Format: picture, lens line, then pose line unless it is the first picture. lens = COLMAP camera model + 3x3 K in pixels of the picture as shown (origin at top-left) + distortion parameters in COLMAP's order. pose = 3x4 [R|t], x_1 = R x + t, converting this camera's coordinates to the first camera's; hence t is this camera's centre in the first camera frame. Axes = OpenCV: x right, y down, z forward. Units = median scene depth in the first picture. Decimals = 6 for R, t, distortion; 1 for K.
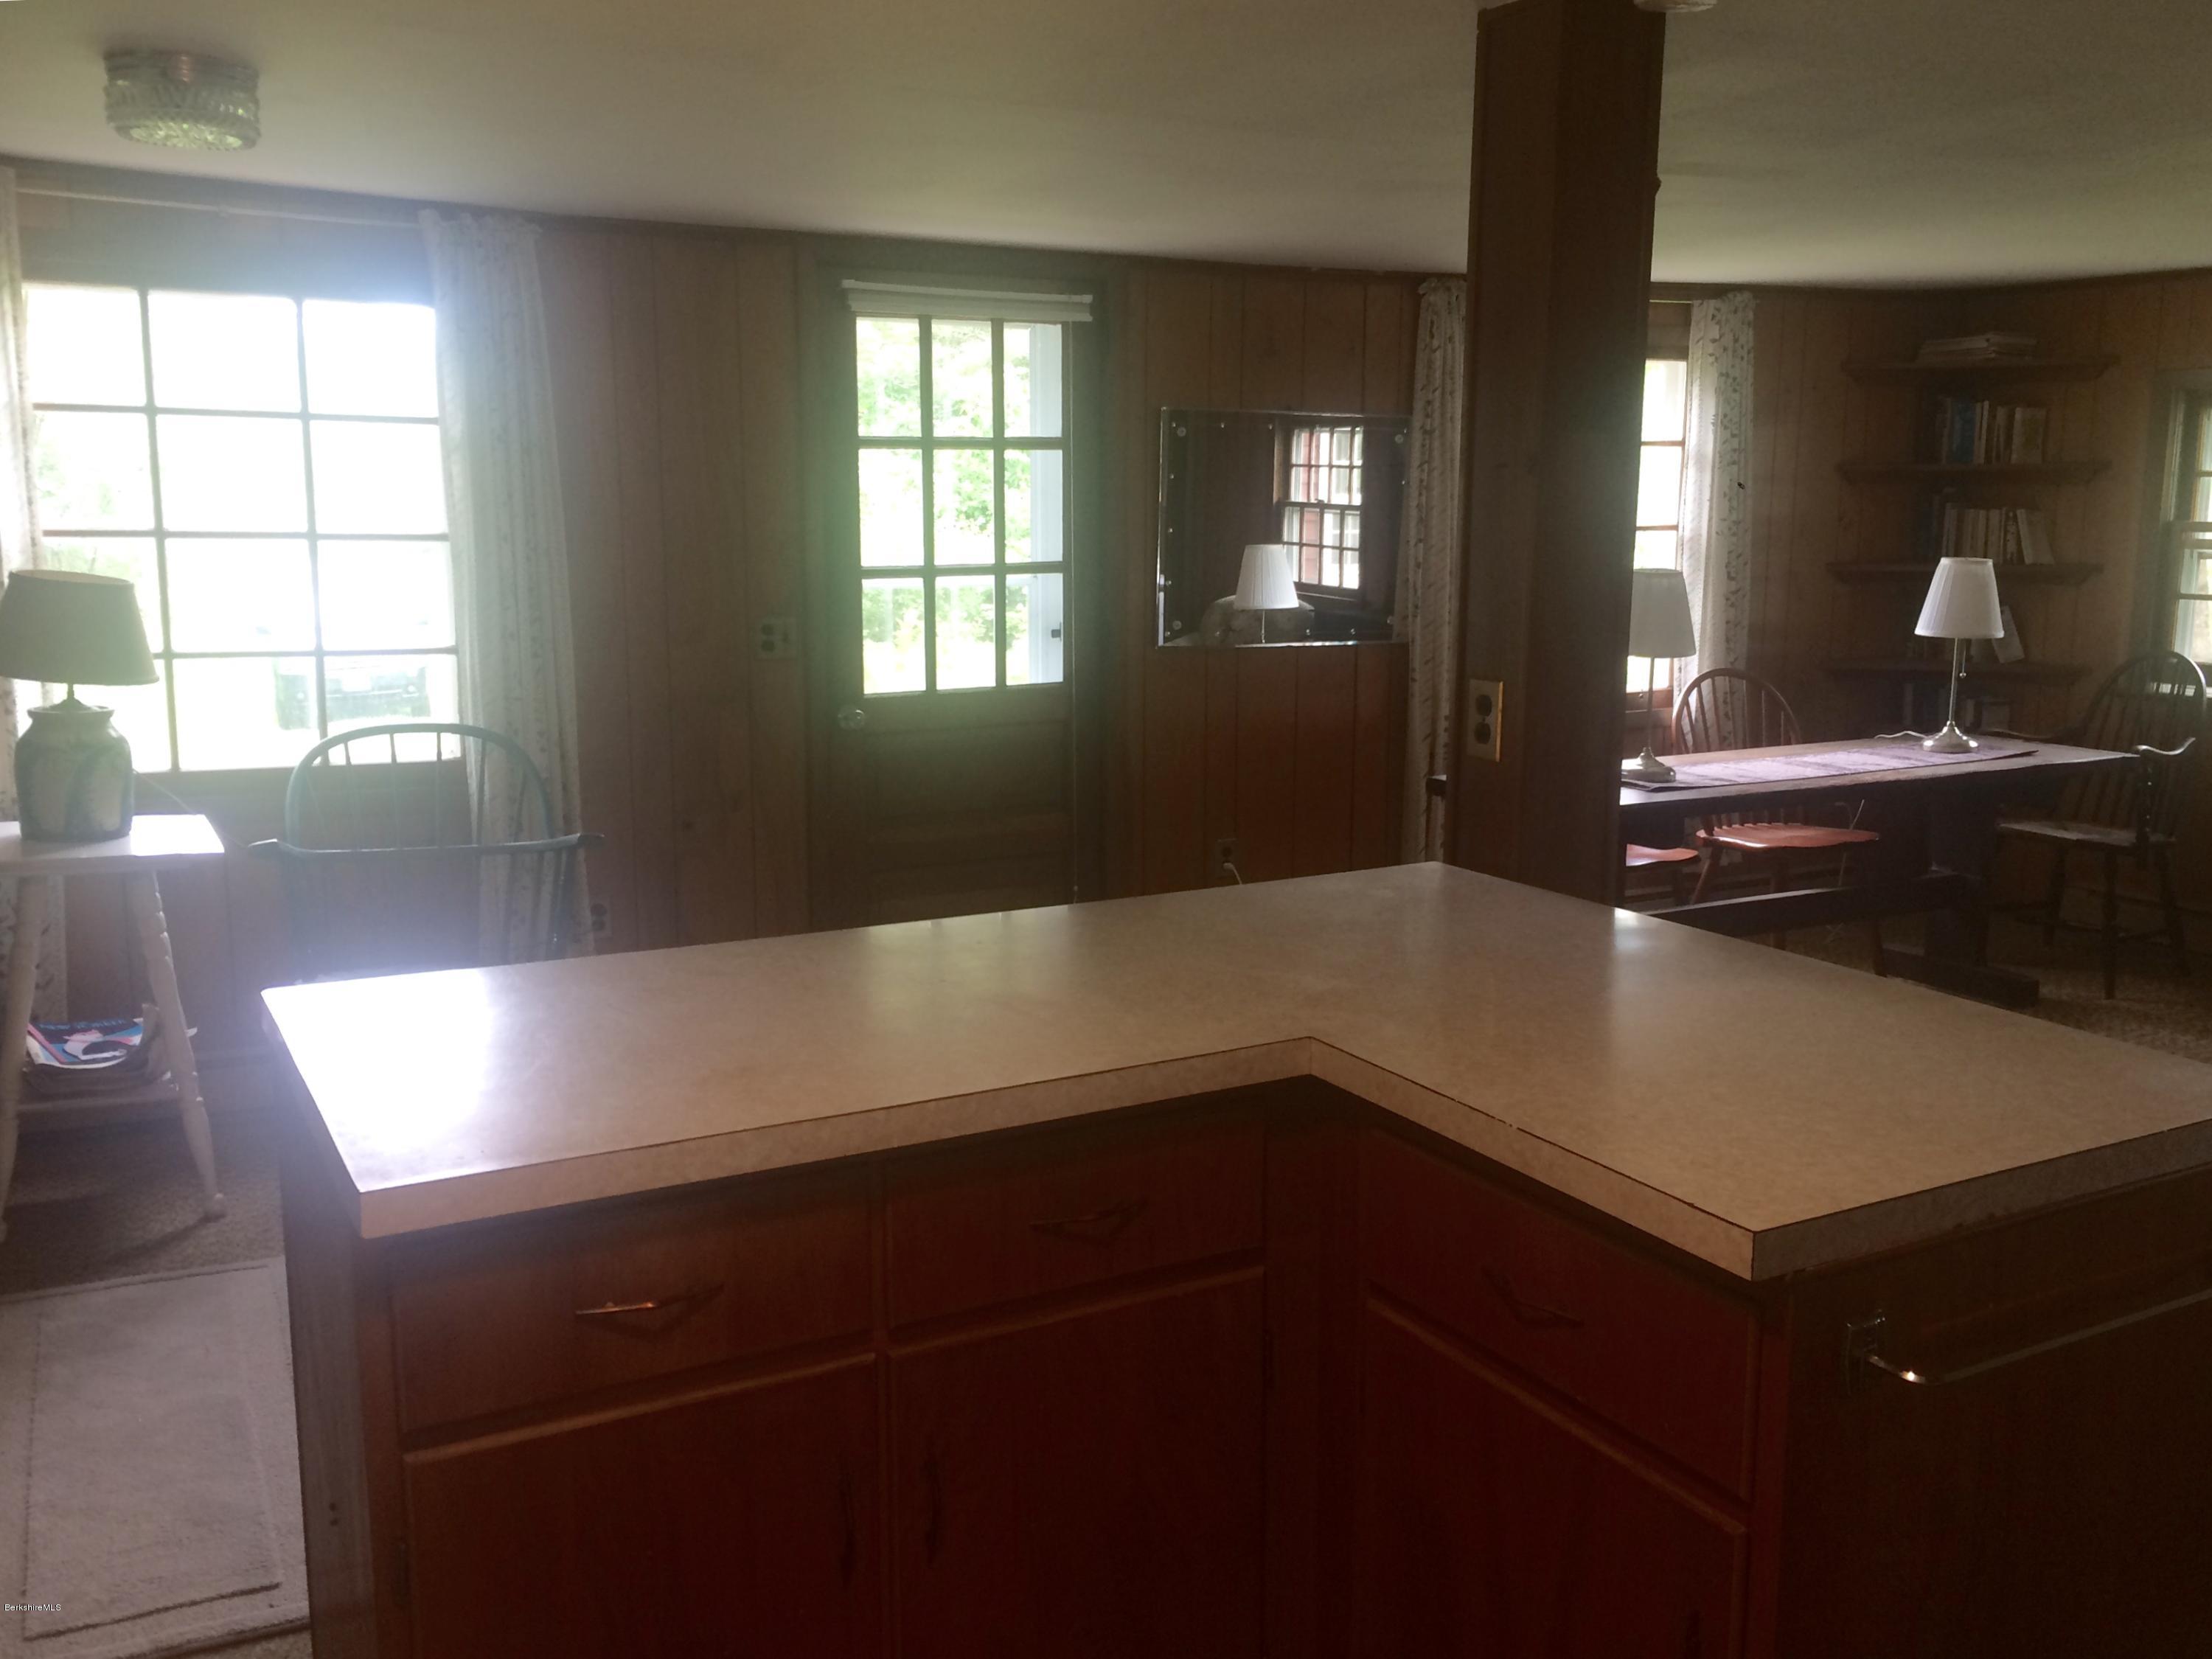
lens RADIAL K [[1889.7, 0, 1111.7], [0, 1889.7, 834.7], [0, 0, 1]] dist [0.069269, -0.102969]
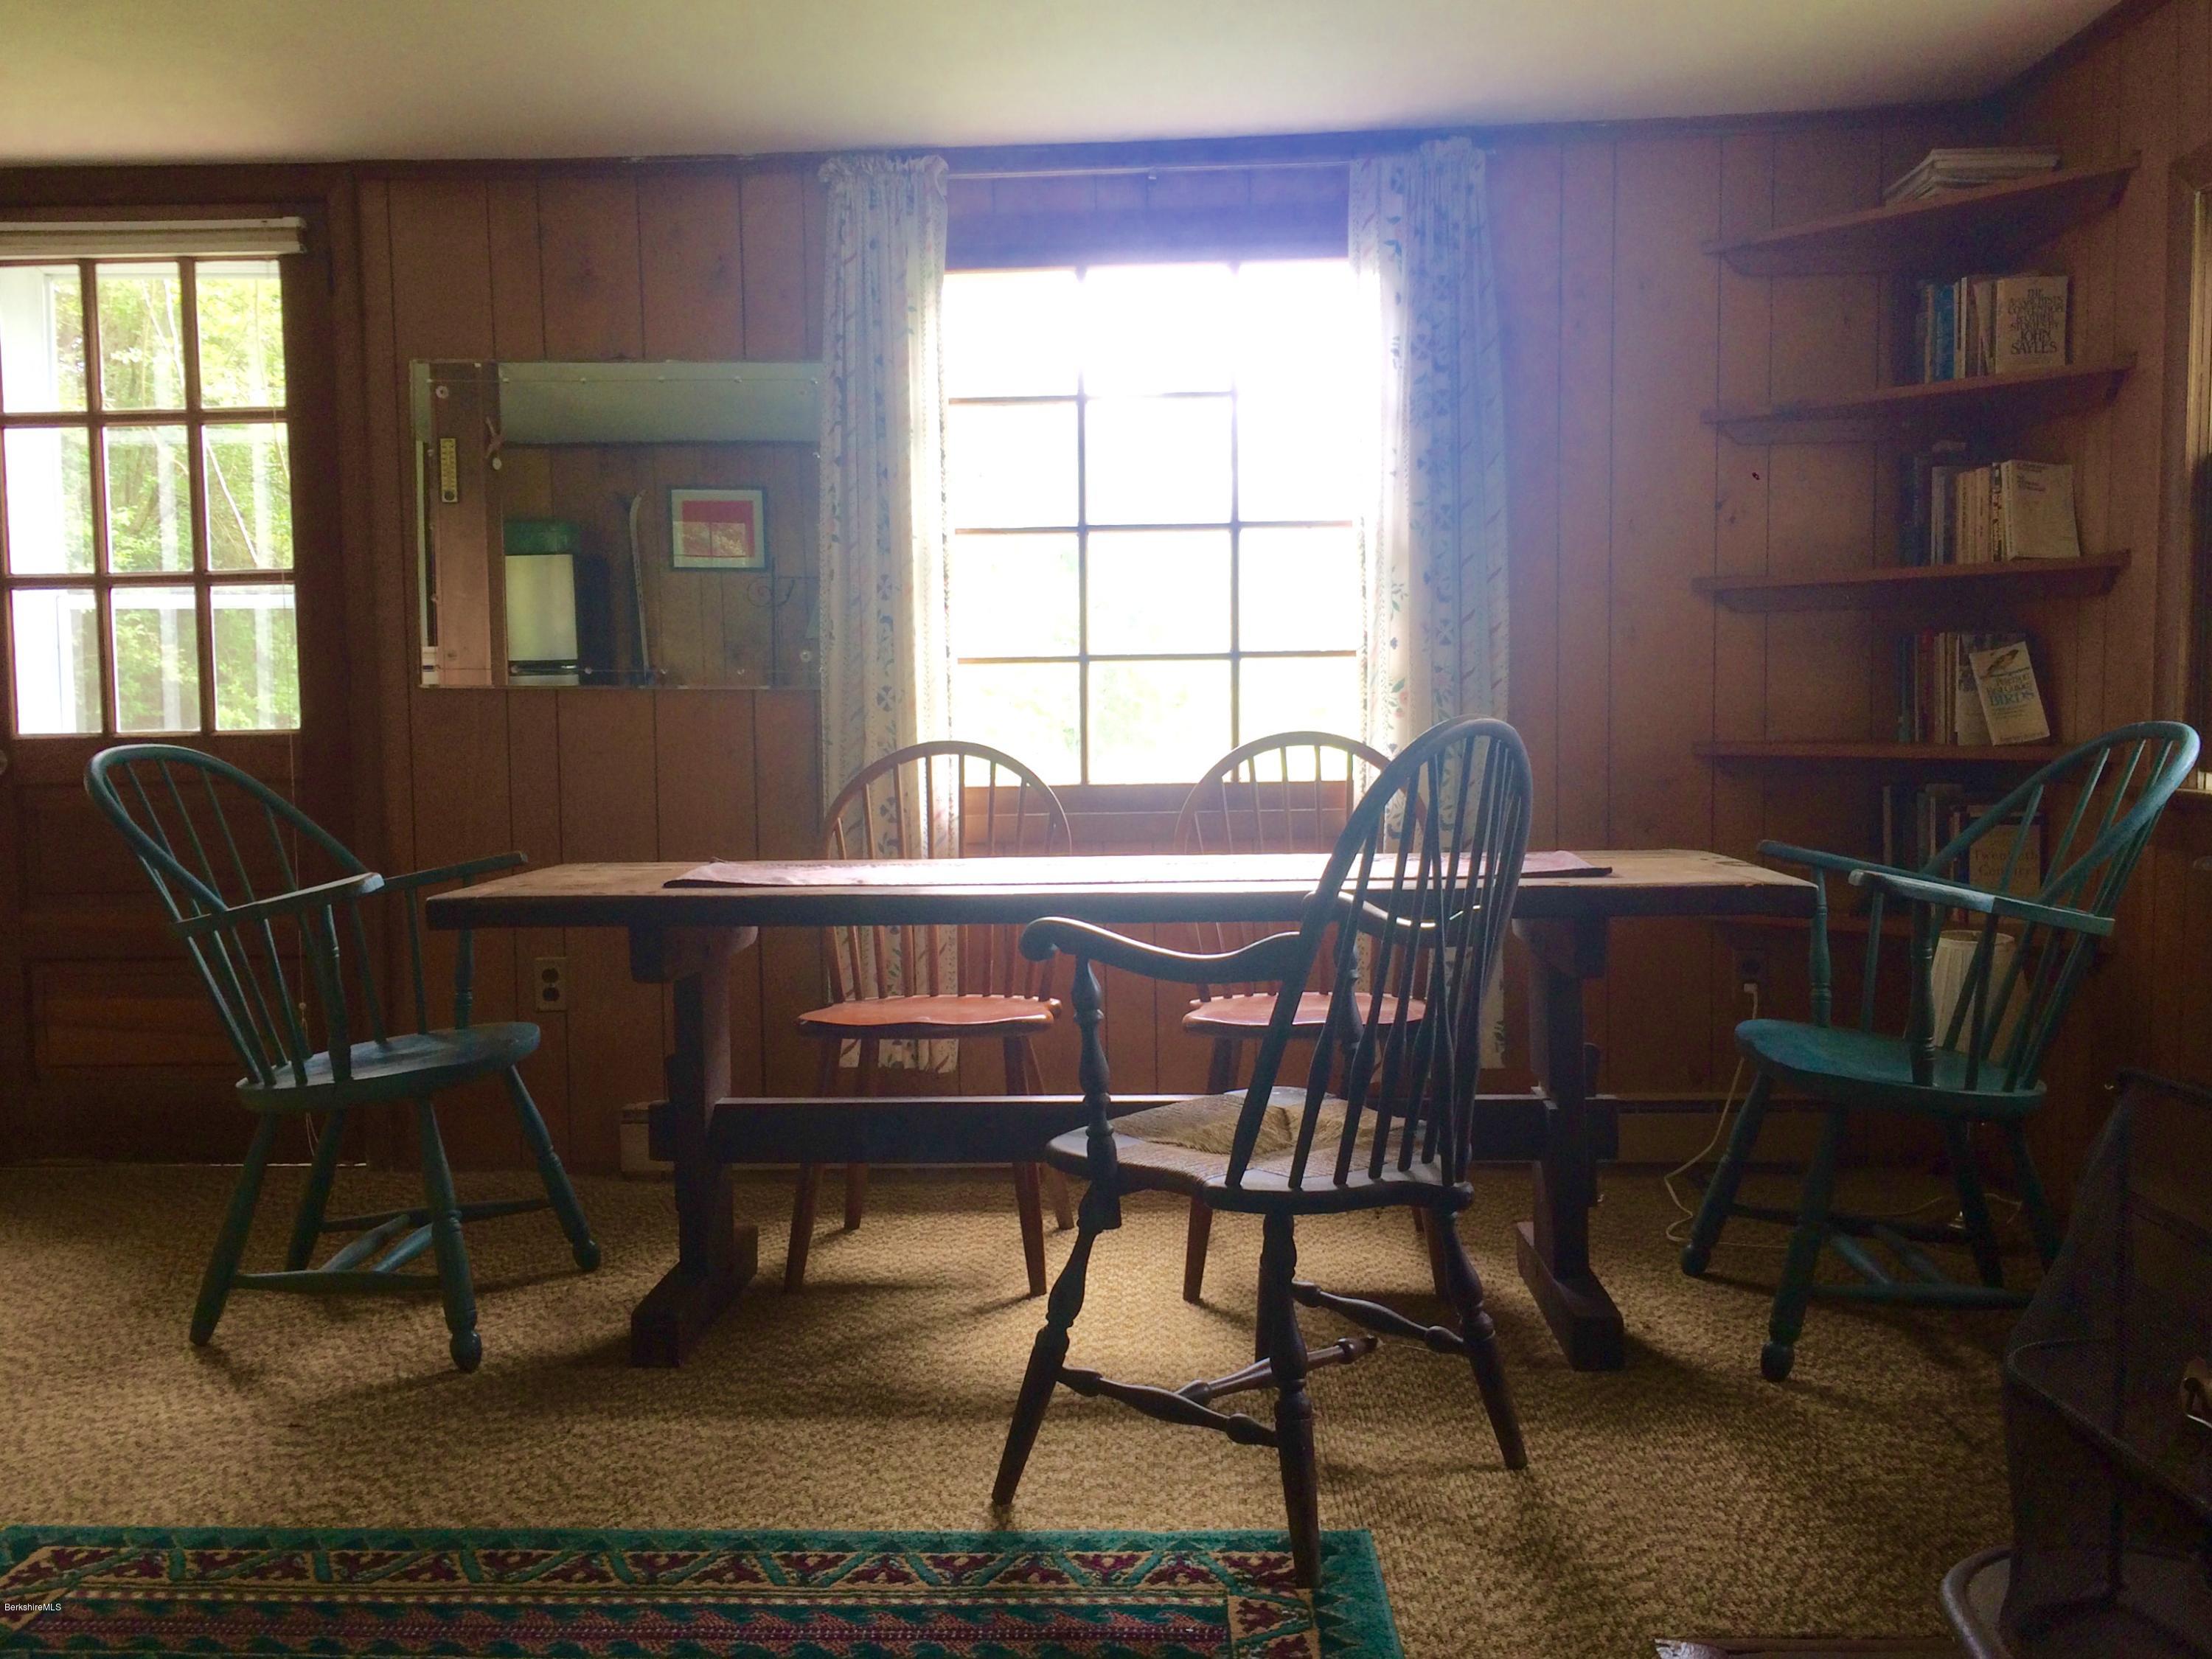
lens RADIAL K [[1889.7, 0, 1116.0], [0, 1889.7, 822.3], [0, 0, 1]] dist [0.069269, -0.102969]
pose [[0.871238, 0.016213, -0.490592, 0.589120], [-0.076959, 0.991606, -0.103900, 0.008329], [0.484790, 0.128277, 0.865173, 0.478893]]
